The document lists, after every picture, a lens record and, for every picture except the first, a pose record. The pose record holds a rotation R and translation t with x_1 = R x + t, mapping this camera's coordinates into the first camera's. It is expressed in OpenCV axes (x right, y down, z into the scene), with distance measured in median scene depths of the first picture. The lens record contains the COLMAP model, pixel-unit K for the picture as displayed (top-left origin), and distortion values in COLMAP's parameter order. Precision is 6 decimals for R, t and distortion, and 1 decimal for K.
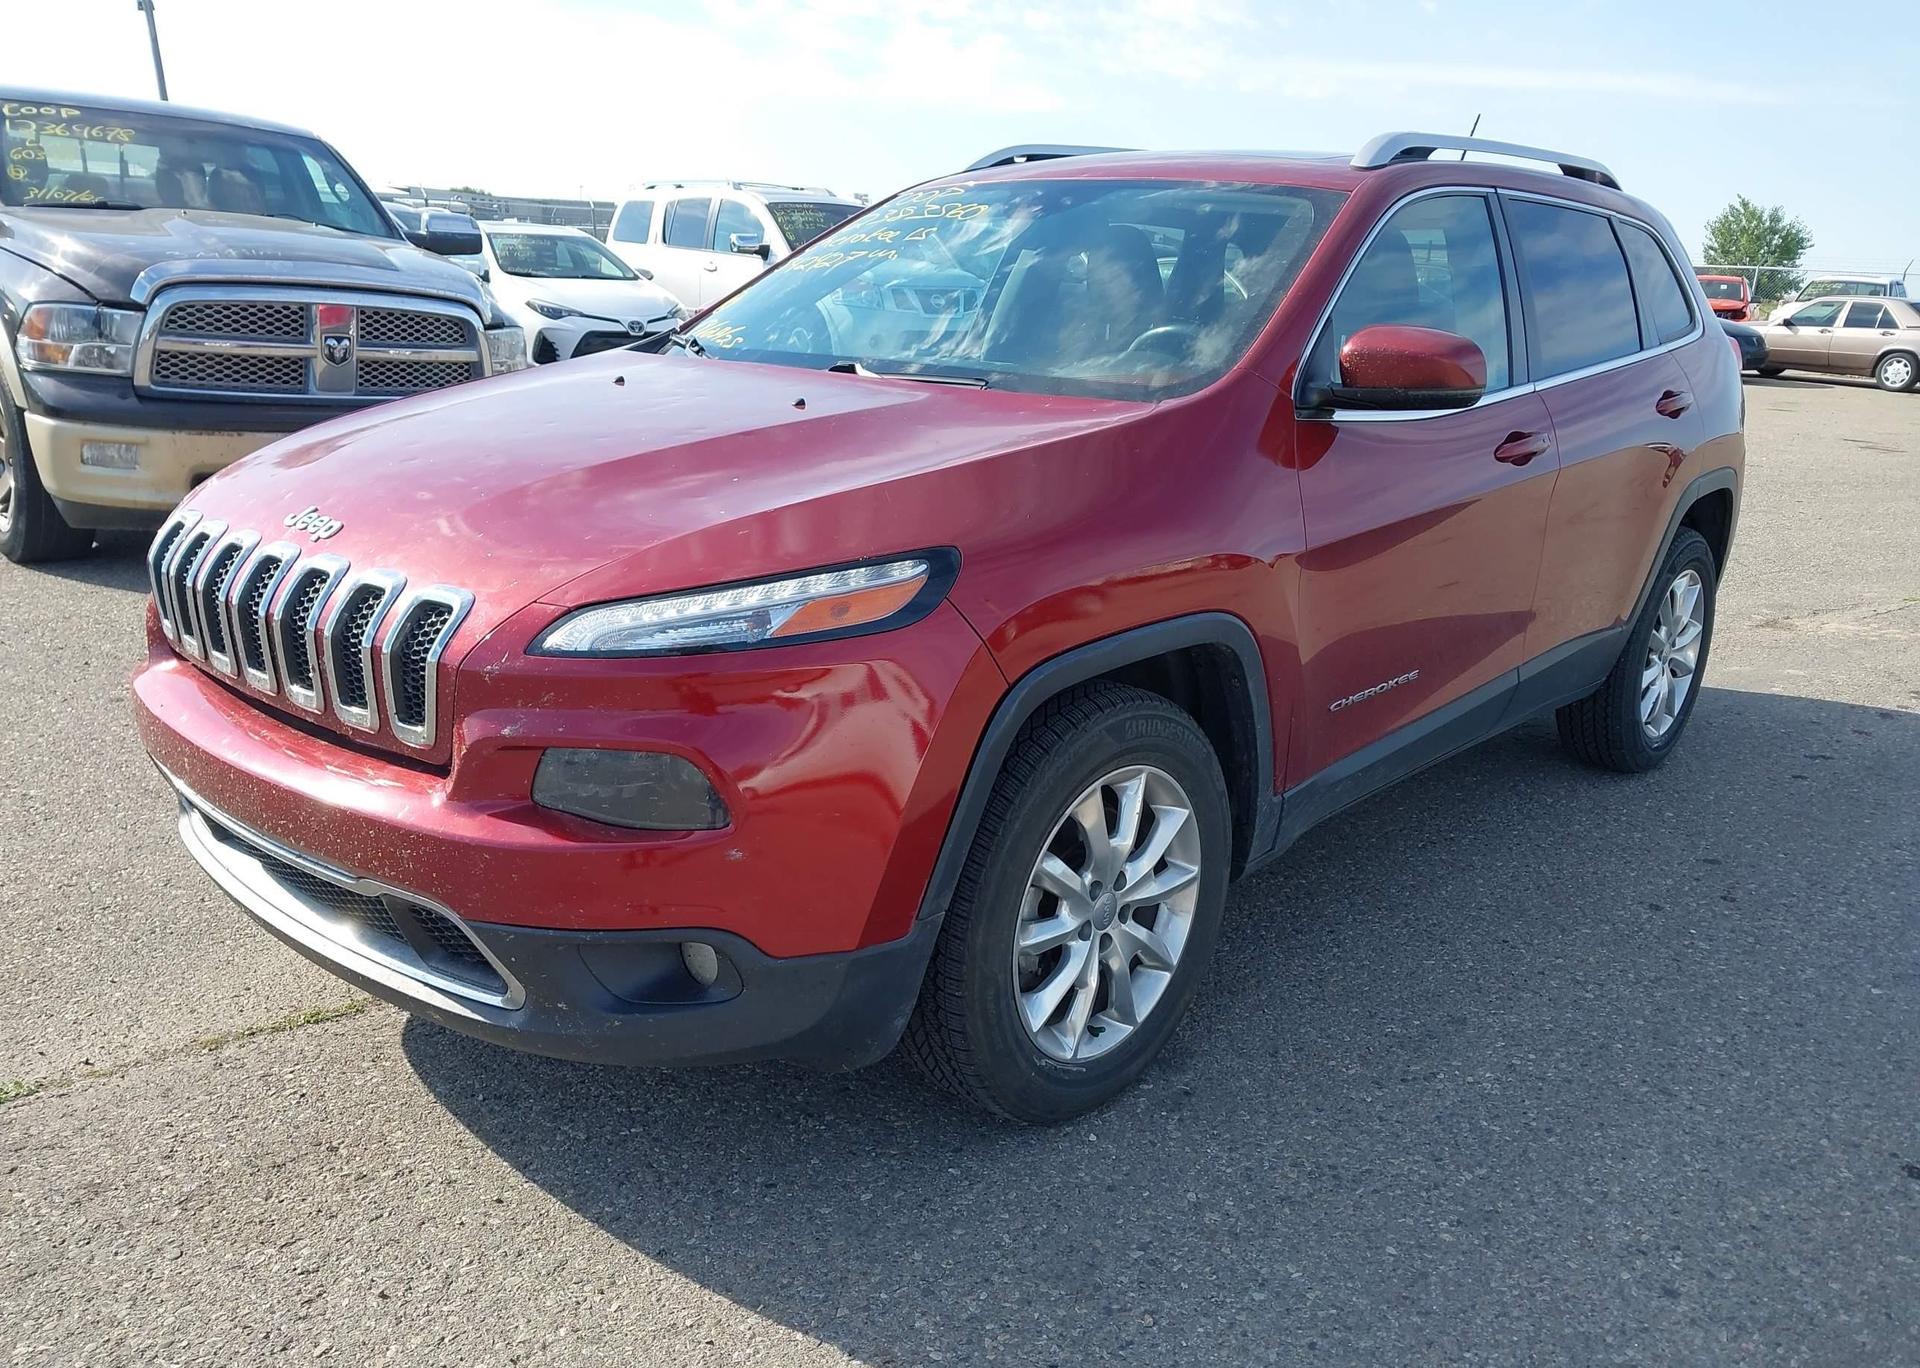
lens RADIAL K [[1474.8, 0, 970.4], [0, 1474.8, 694.5], [0, 0, 1]] dist [0.036740, -0.019775]
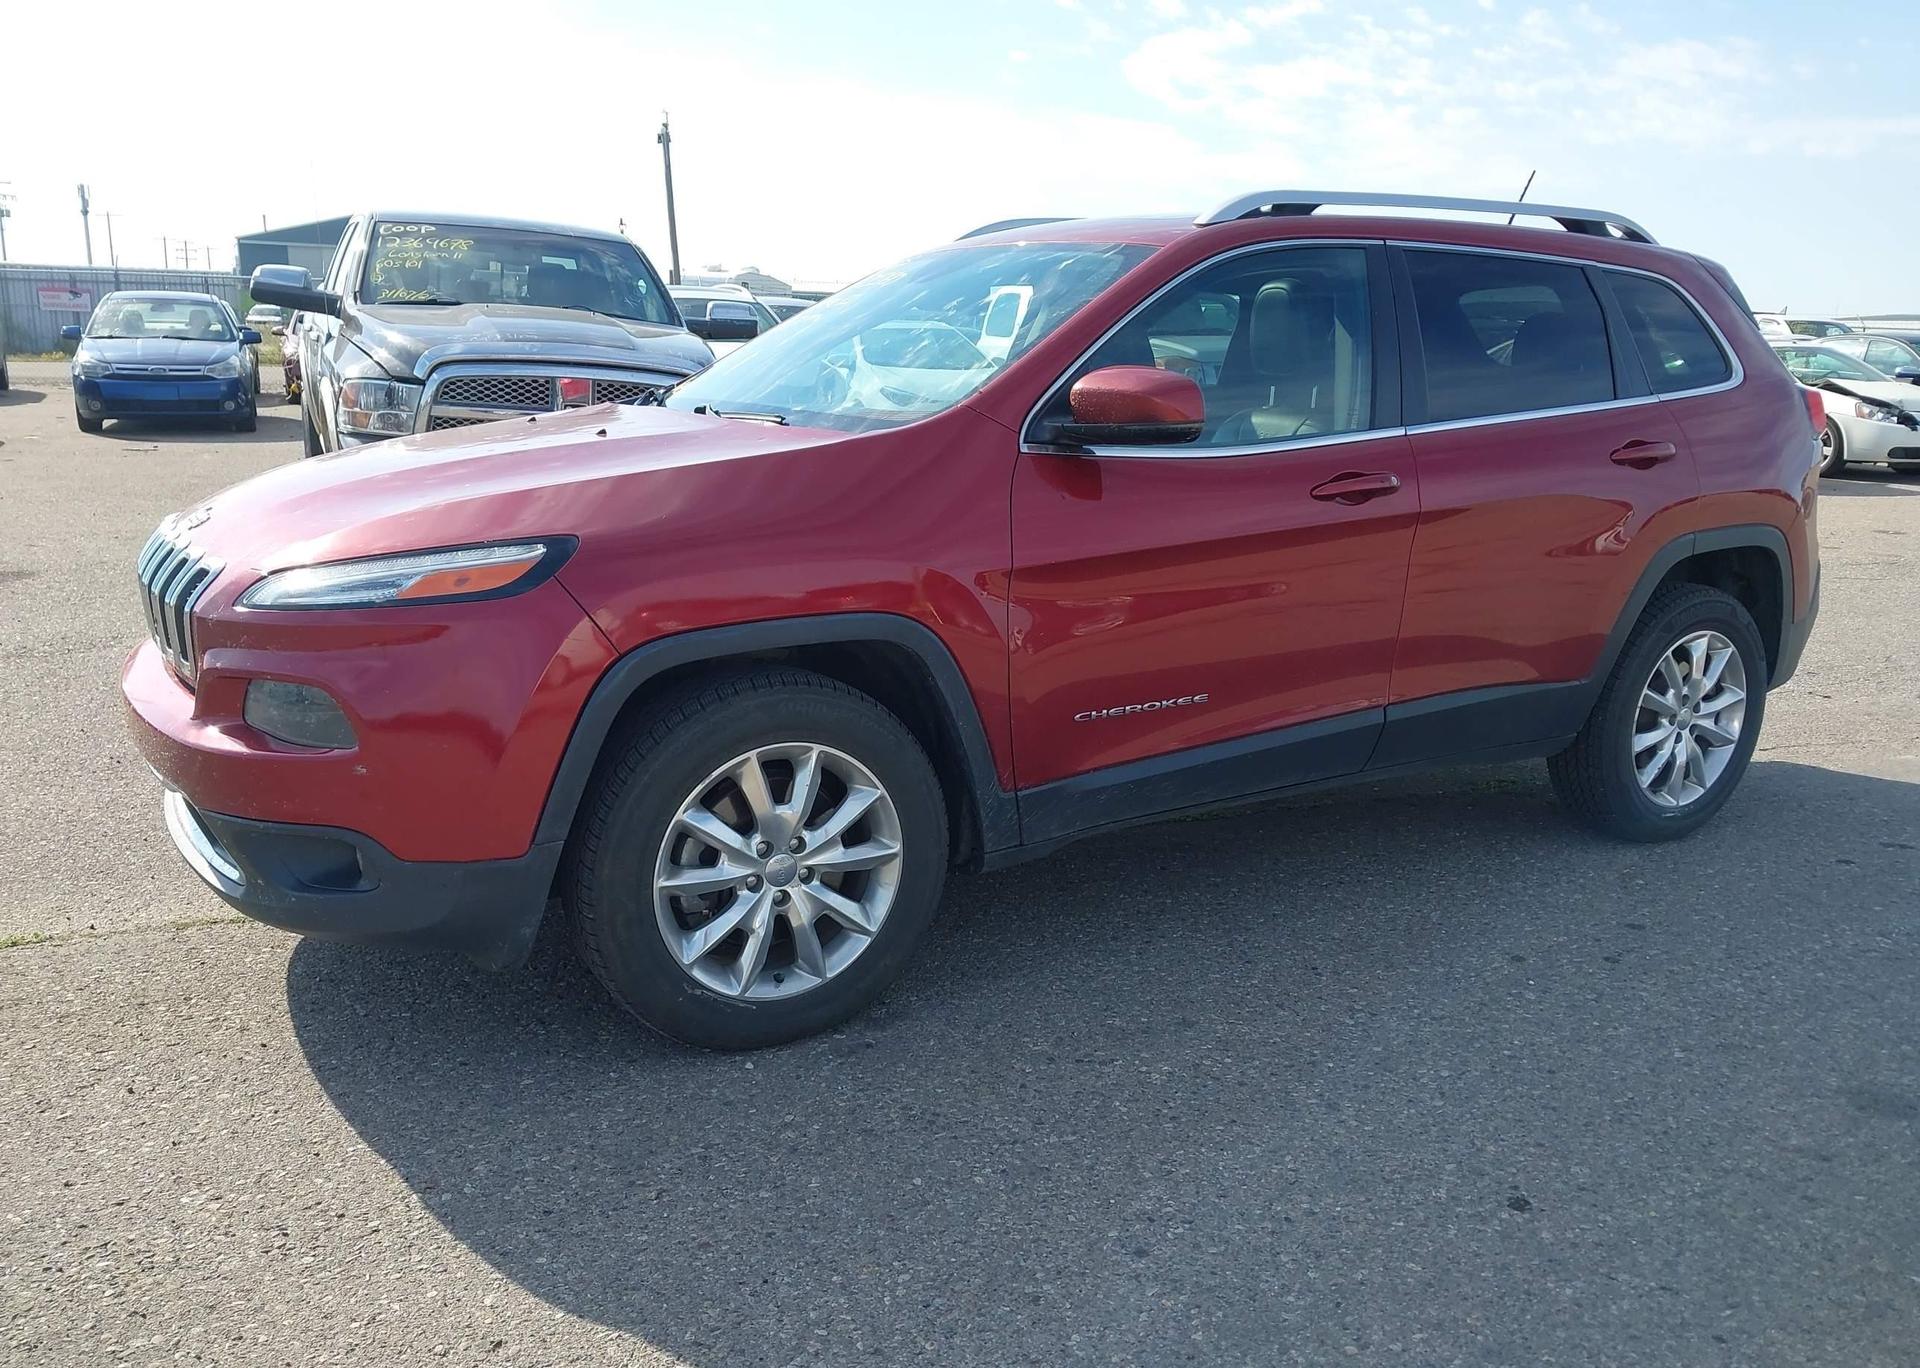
lens RADIAL K [[1474.8, 0, 956.0], [0, 1474.8, 690.1], [0, 0, 1]] dist [0.036740, -0.019775]
pose [[0.957112, 0.048878, -0.285564, 0.389792], [-0.065038, 0.996758, -0.047375, 0.038332], [0.282322, 0.063915, 0.957188, -0.045350]]
